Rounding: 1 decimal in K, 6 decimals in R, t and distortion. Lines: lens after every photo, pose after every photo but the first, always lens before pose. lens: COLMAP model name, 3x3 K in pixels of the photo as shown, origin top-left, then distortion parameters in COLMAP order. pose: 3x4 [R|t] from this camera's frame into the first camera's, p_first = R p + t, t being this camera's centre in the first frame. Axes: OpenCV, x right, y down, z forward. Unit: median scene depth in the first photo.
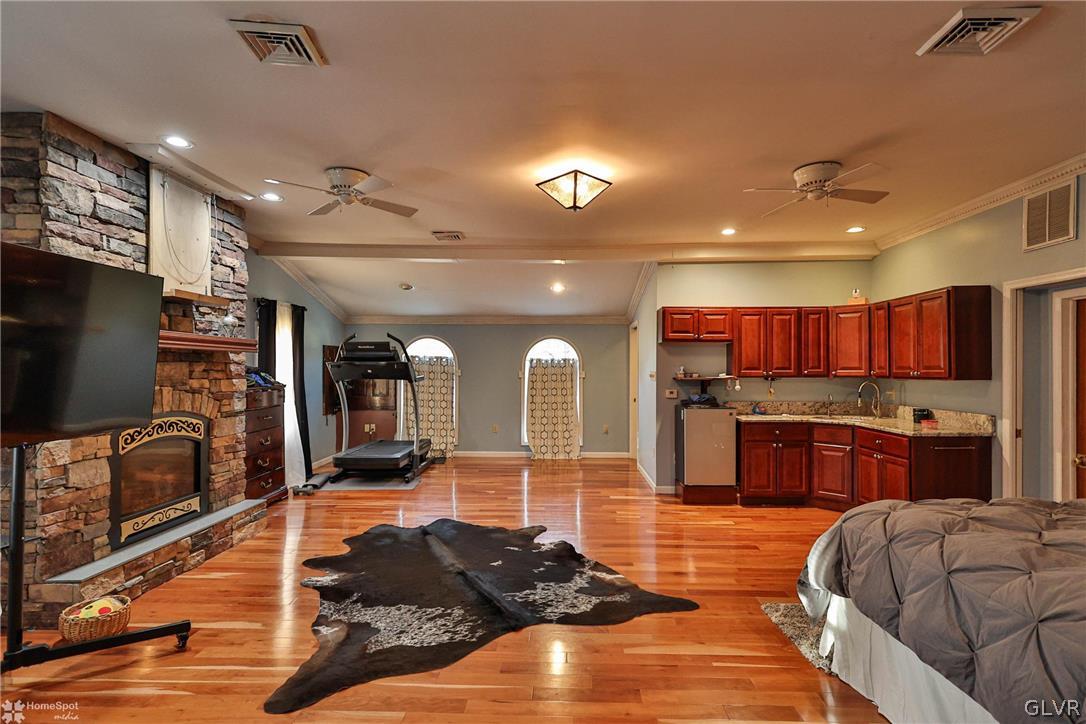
lens RADIAL K [[534.4, 0, 543.0], [0, 534.4, 362.0], [0, 0, 1]] dist [0.000878, -0.000635]
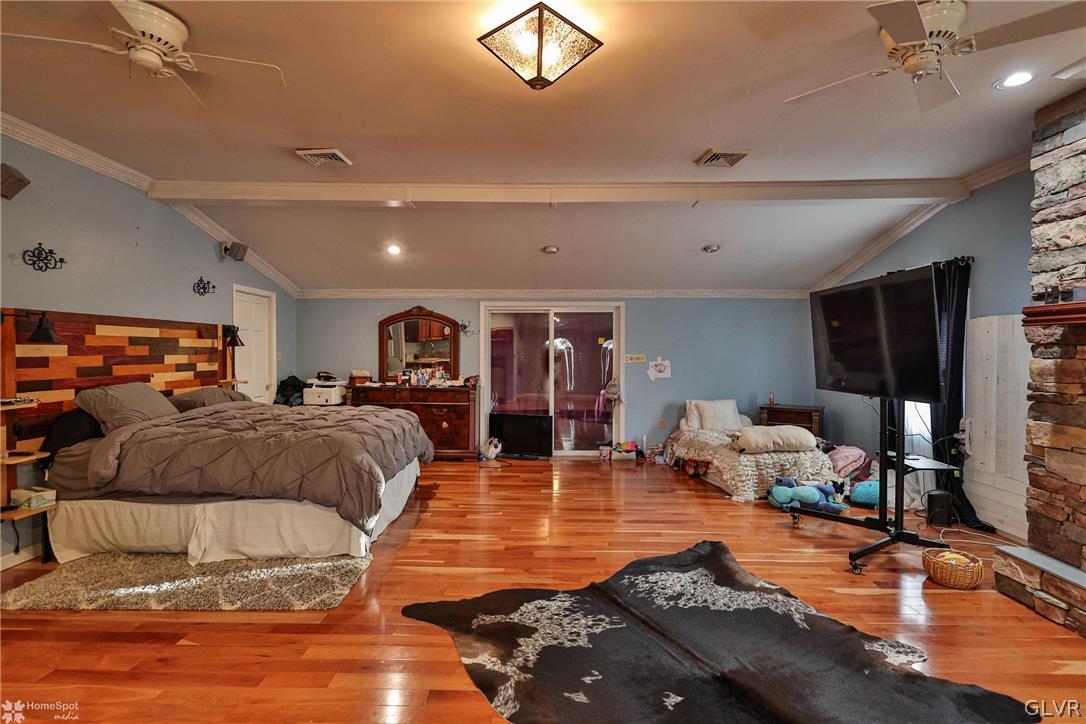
lens RADIAL K [[534.4, 0, 543.0], [0, 534.4, 362.0], [0, 0, 1]] dist [0.000878, -0.000635]
pose [[-0.999727, -0.005819, -0.022629, 0.078967], [-0.006089, 0.999911, 0.011883, 0.024761], [0.022558, 0.012018, -0.999673, 1.969616]]
